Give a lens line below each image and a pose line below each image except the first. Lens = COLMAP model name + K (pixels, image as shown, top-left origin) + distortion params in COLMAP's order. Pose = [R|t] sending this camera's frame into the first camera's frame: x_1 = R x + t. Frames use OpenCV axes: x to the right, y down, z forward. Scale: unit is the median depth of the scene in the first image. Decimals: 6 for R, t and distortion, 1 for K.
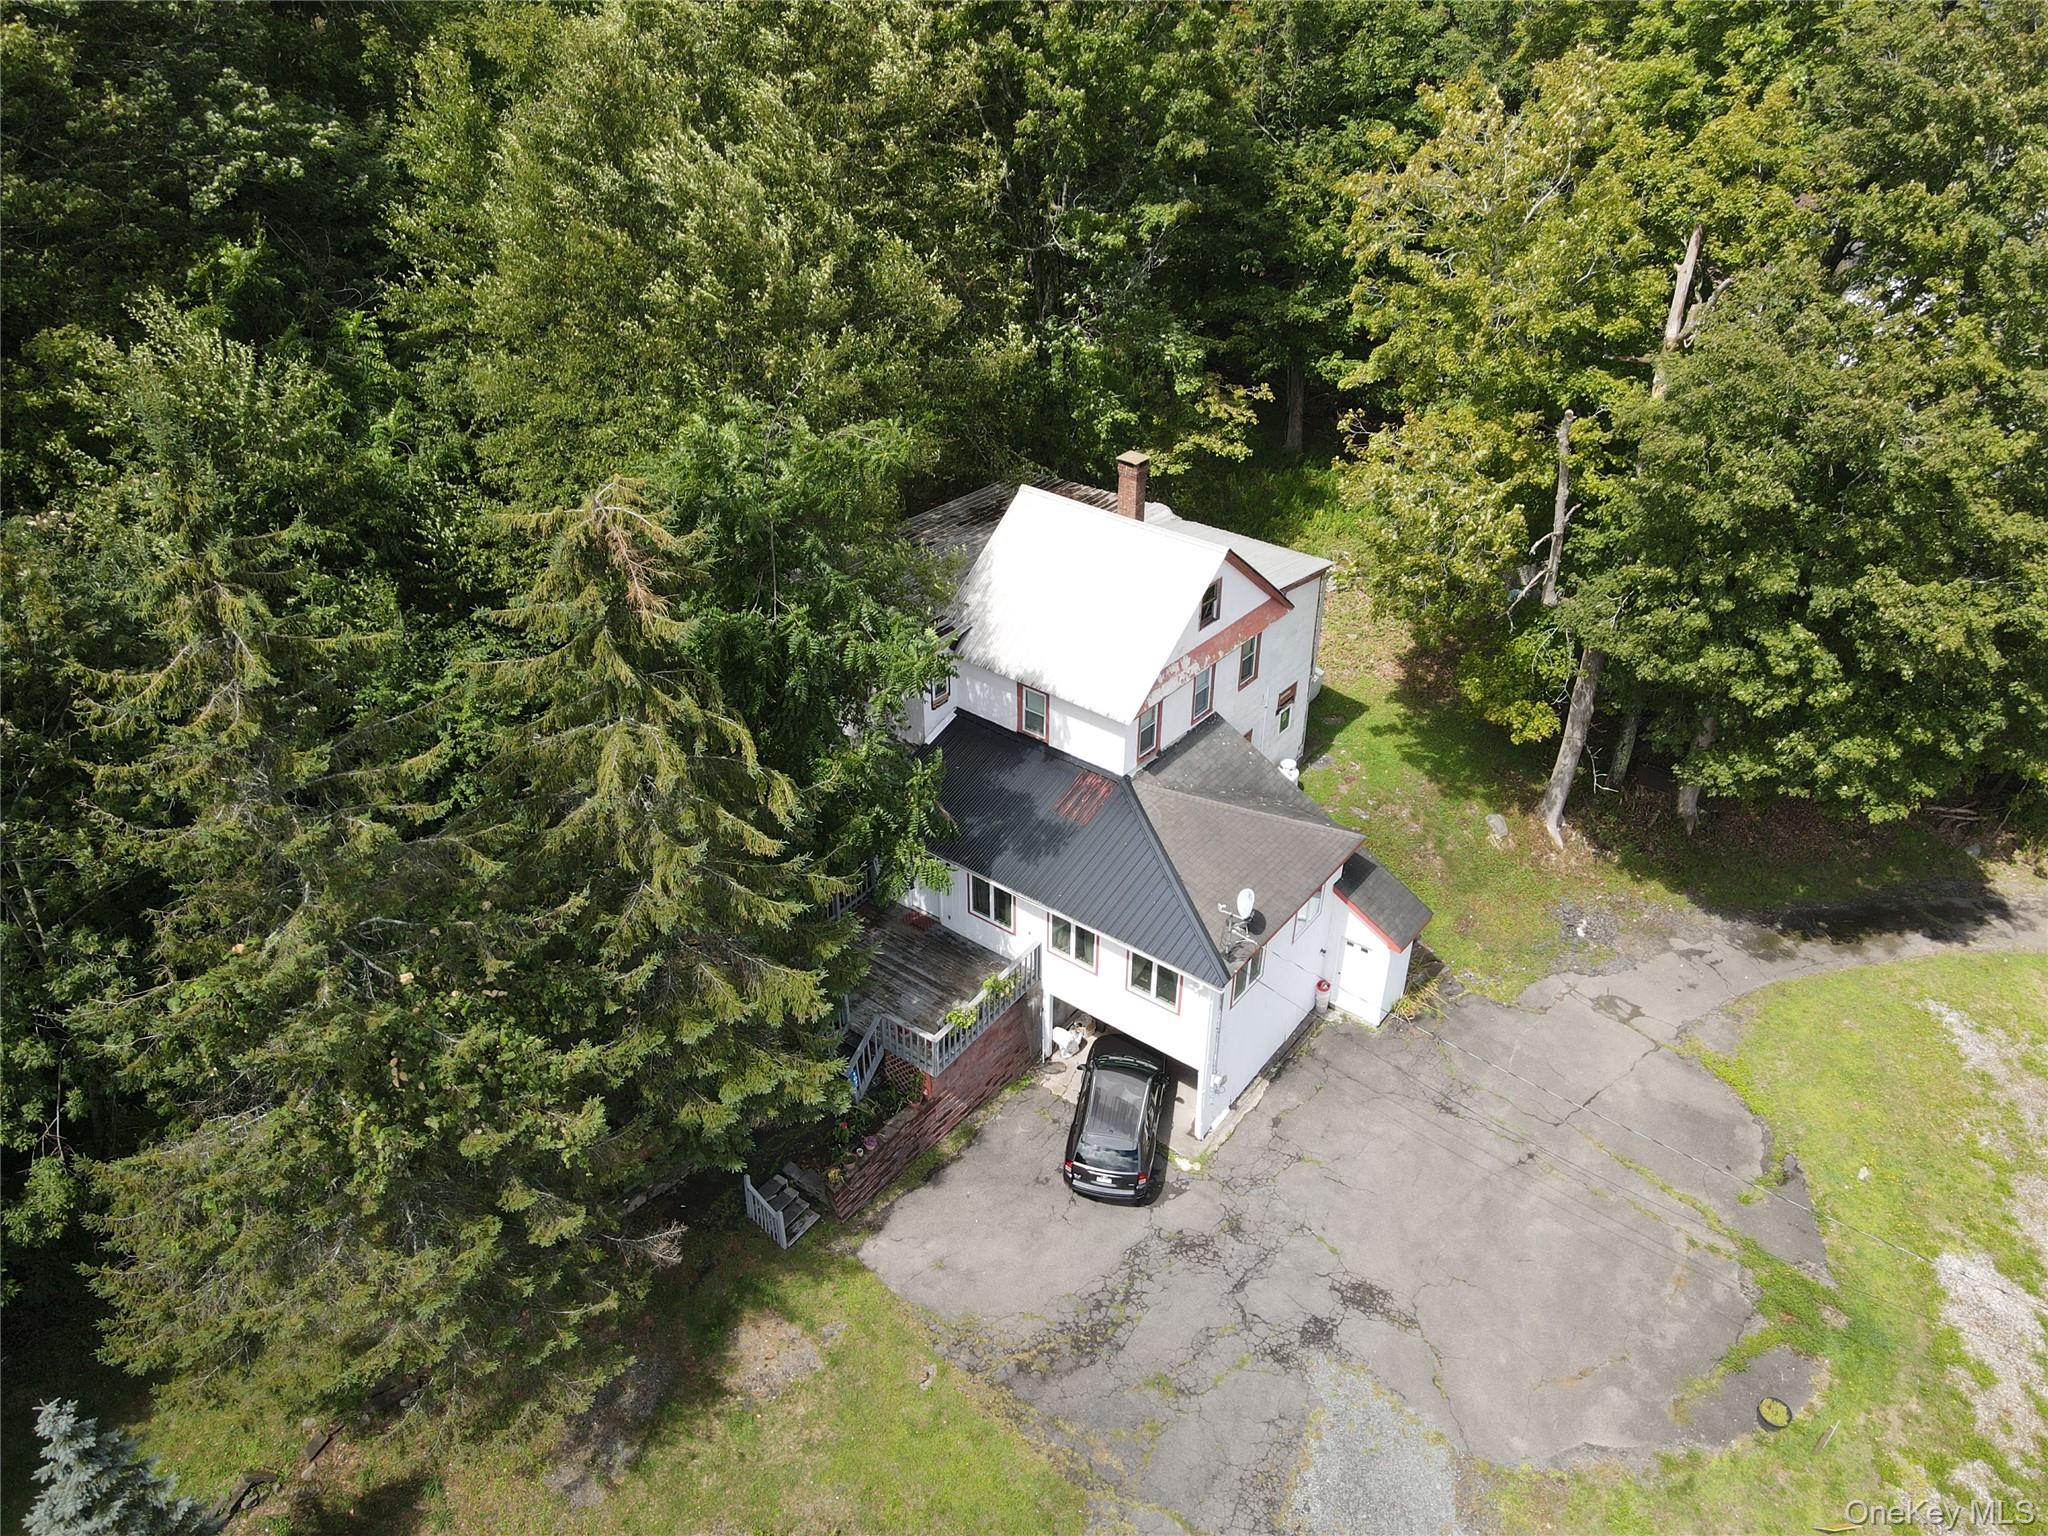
lens RADIAL K [[1503.9, 0, 1021.5], [0, 1503.9, 782.9], [0, 0, 1]] dist [0.010952, 0.013855]
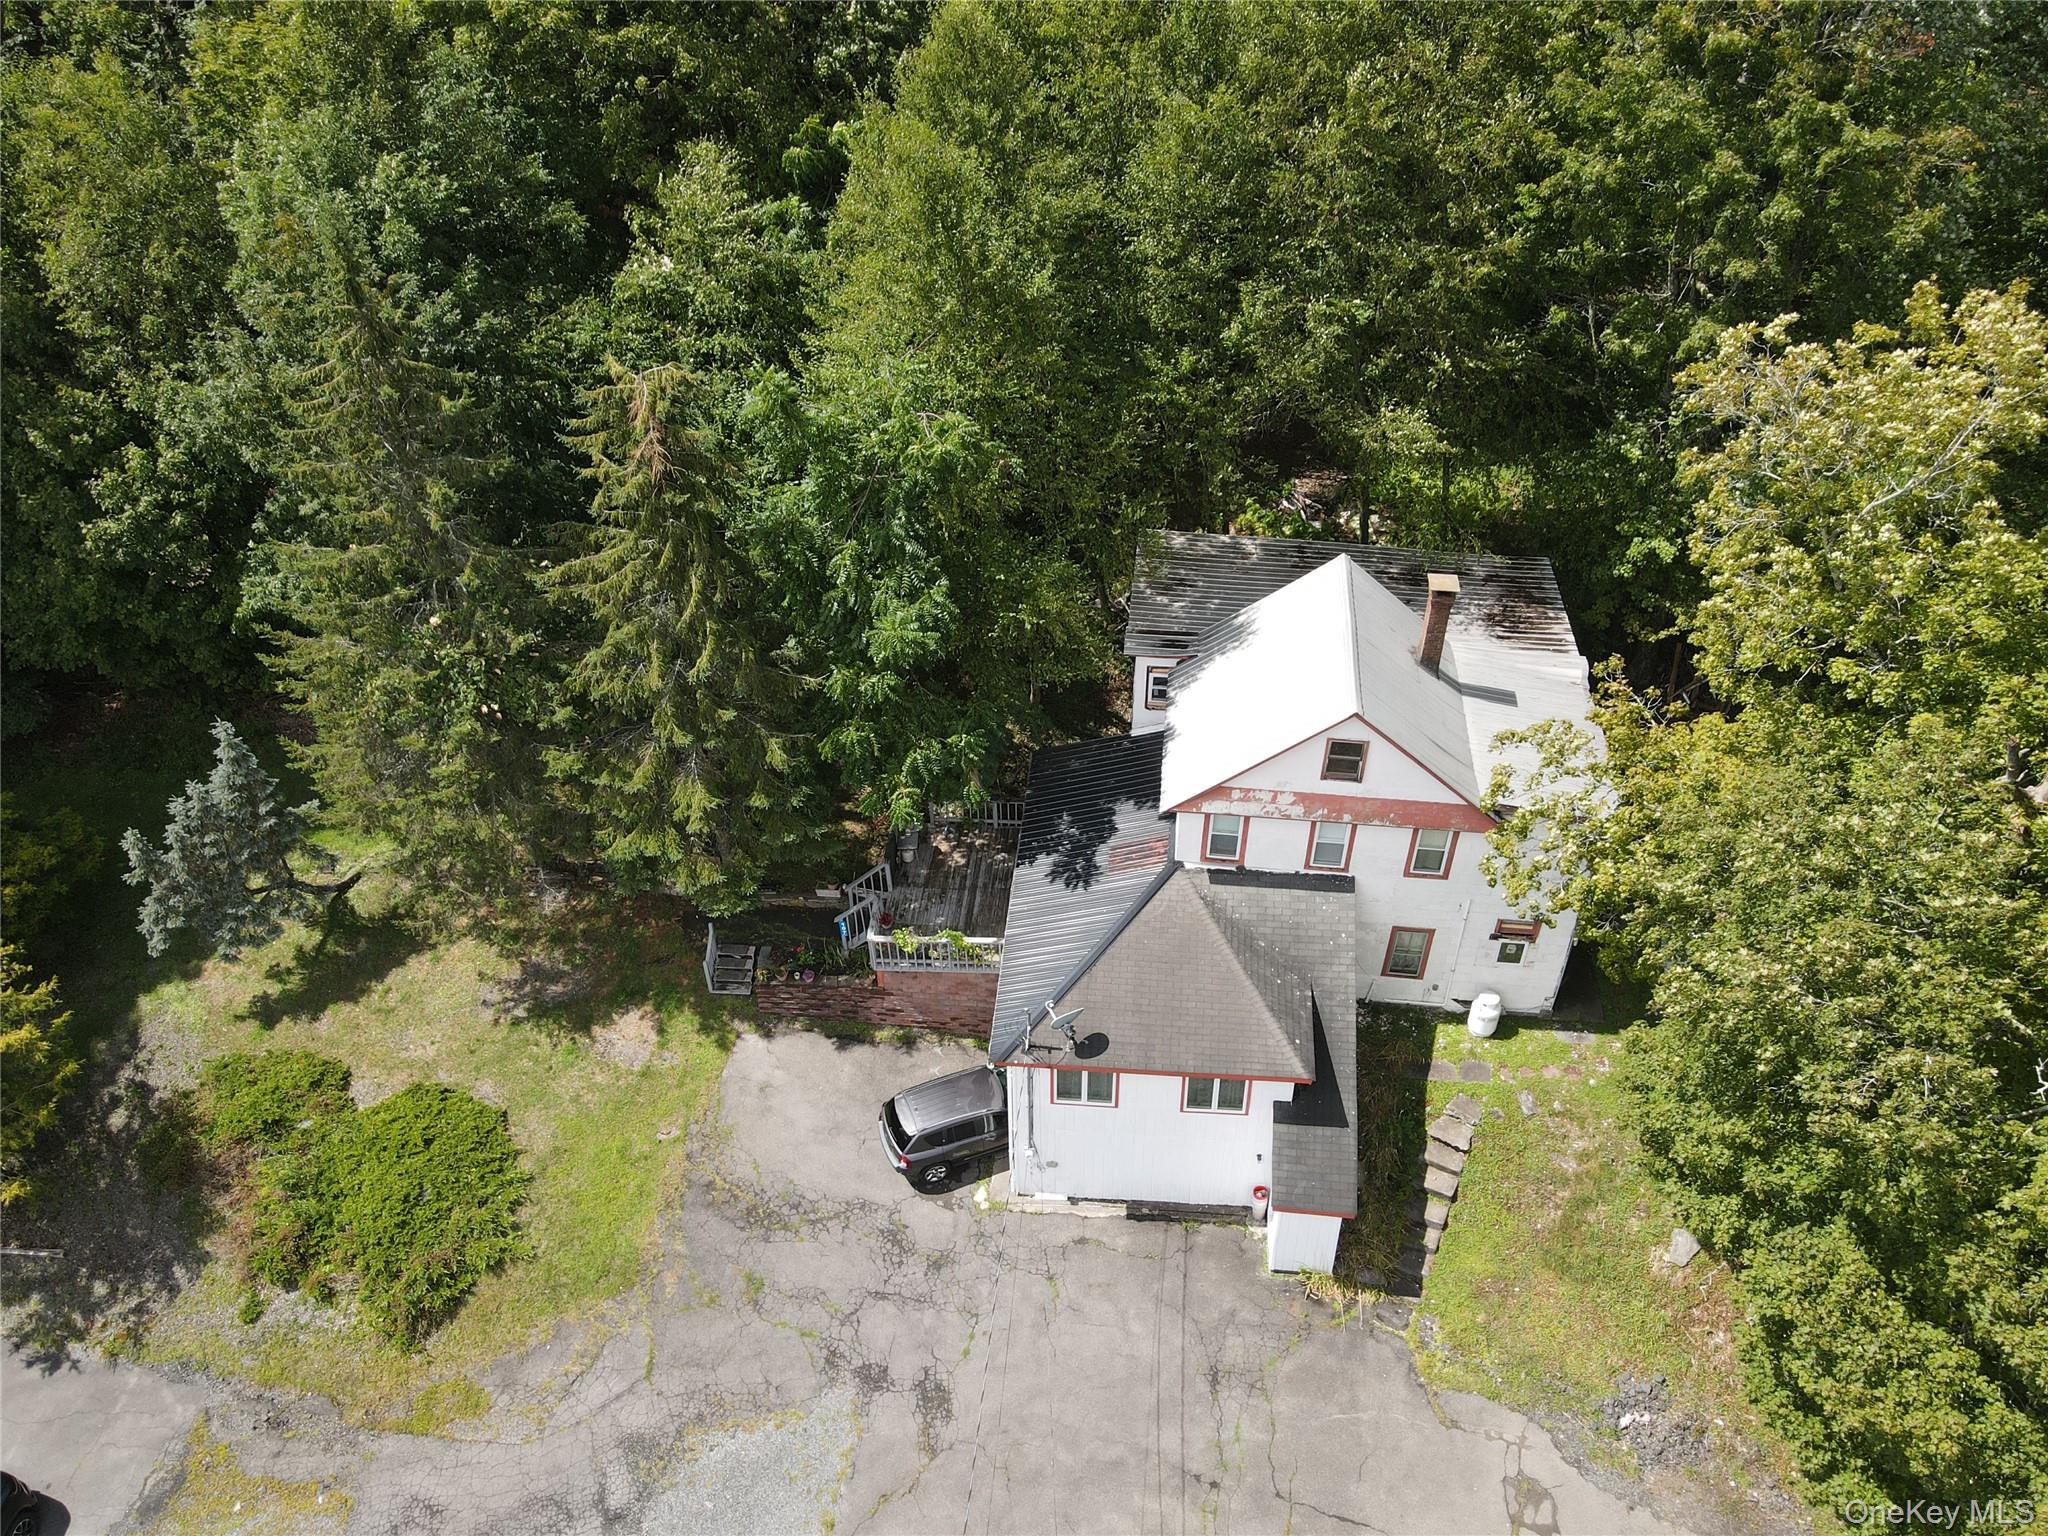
lens RADIAL K [[1503.9, 0, 1017.6], [0, 1503.9, 767.6], [0, 0, 1]] dist [0.010952, 0.013855]
pose [[0.531347, 0.532762, -0.658662, 0.693649], [-0.456471, 0.835030, 0.307180, -0.342592], [0.713656, 0.137440, 0.686881, 0.294794]]
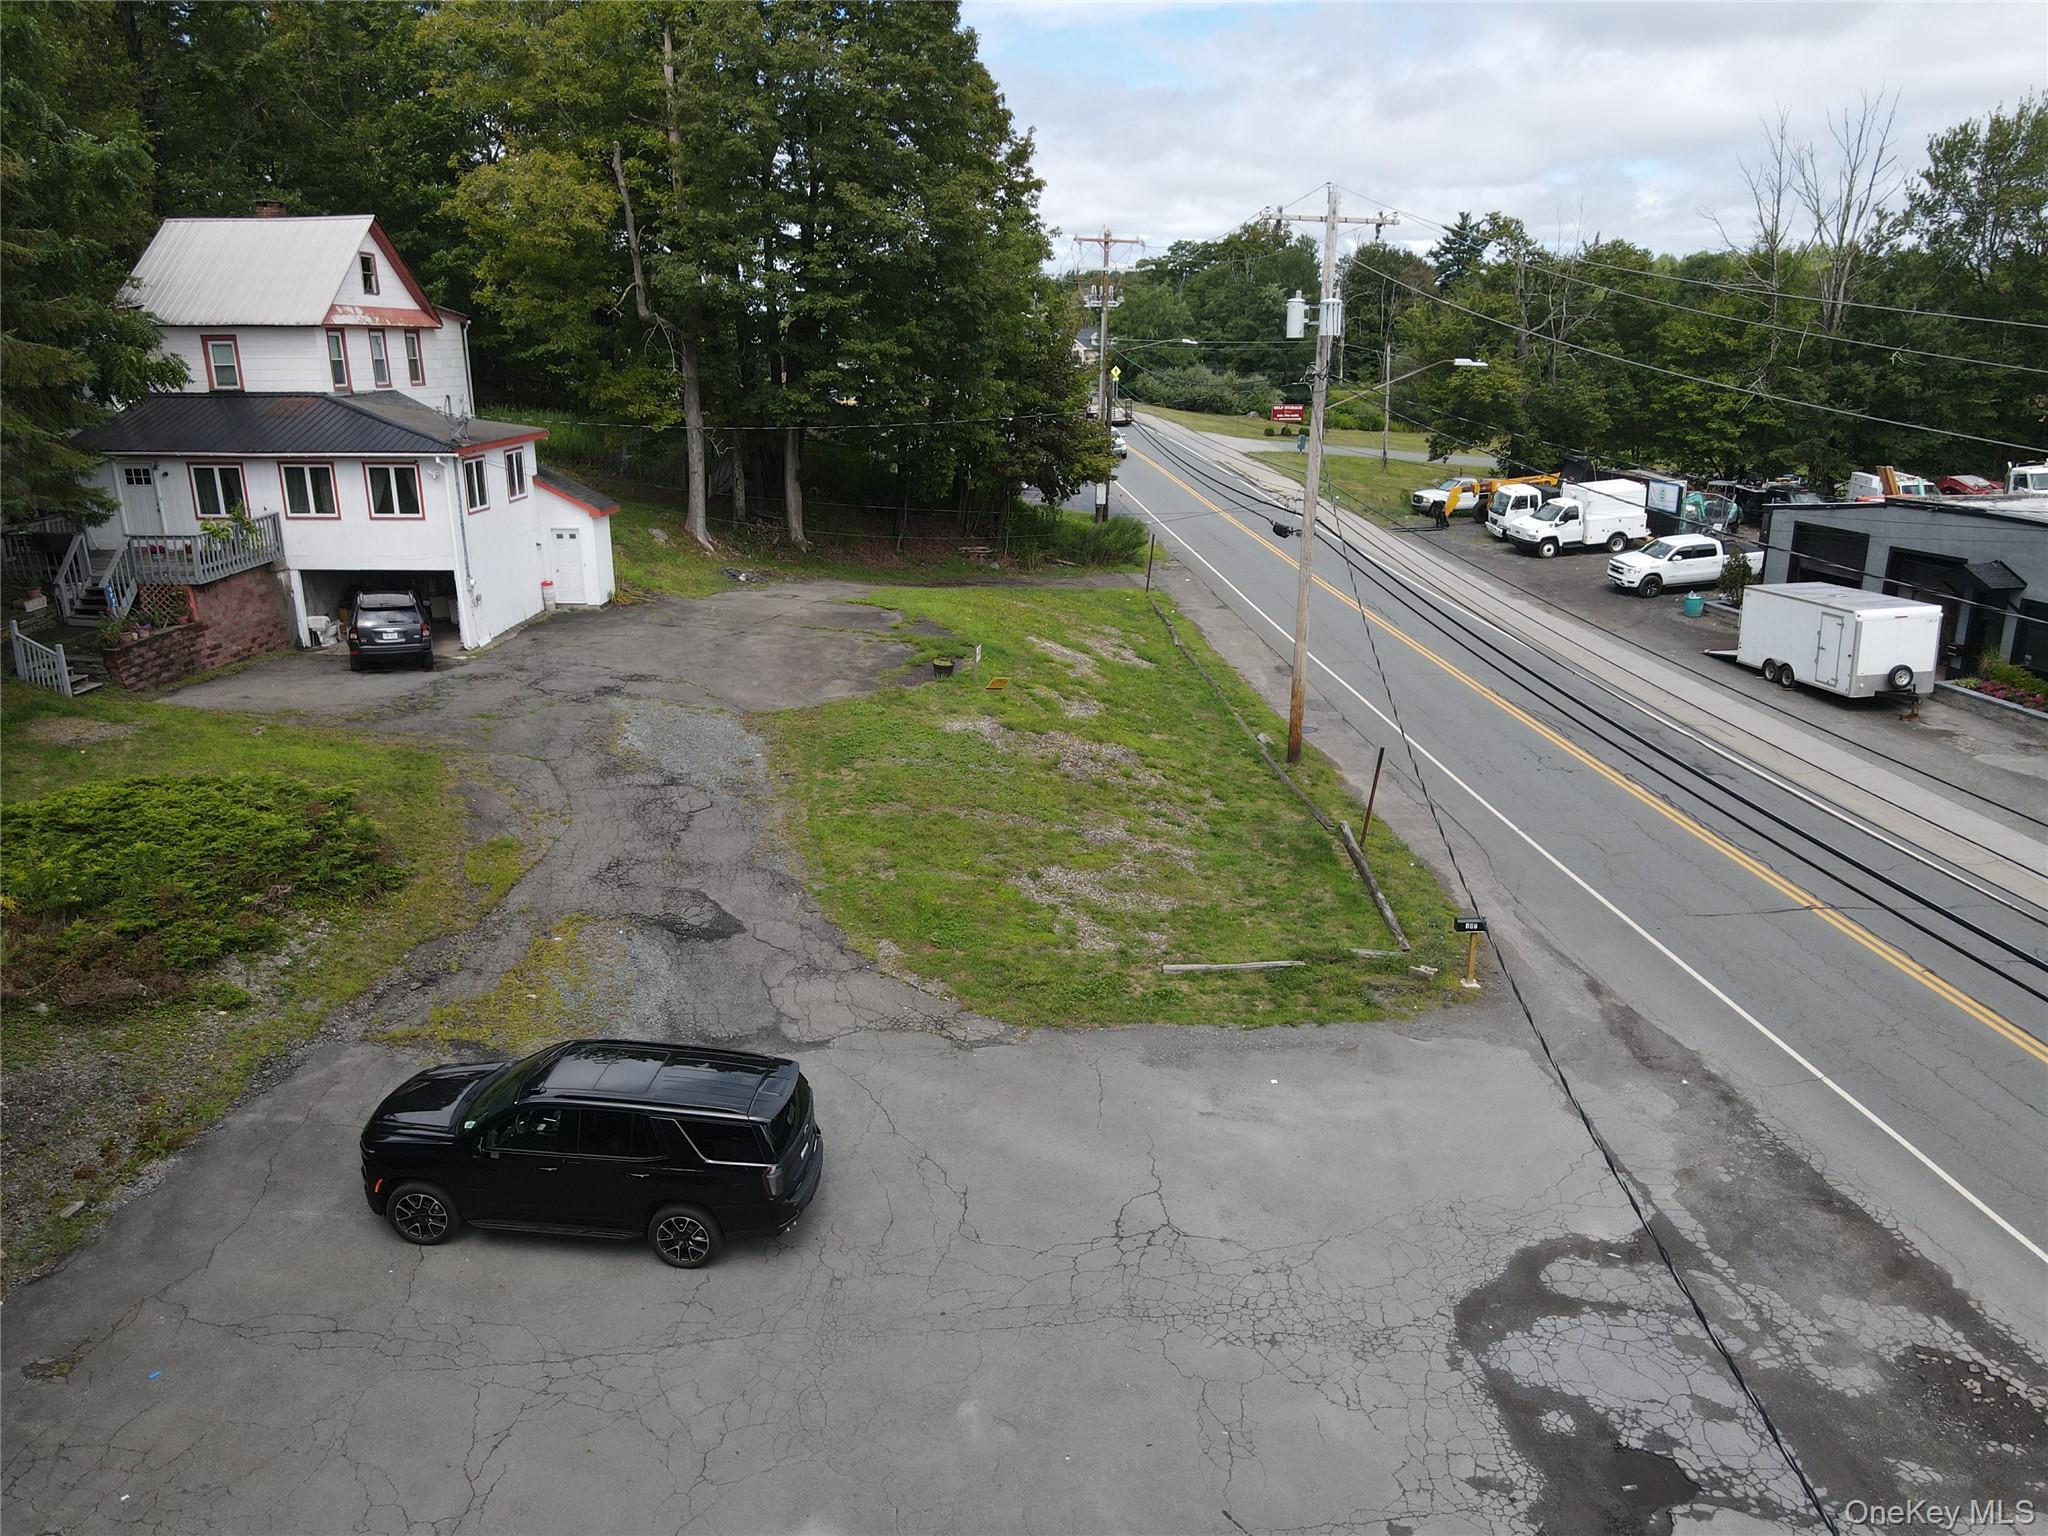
lens RADIAL K [[1503.9, 0, 1025.8], [0, 1503.9, 775.2], [0, 0, 1]] dist [0.010952, 0.013855]
pose [[0.825275, -0.165954, 0.539796, -0.183368], [0.319213, 0.925582, -0.203474, 0.761166], [-0.465858, 0.340232, 0.816834, -0.109850]]
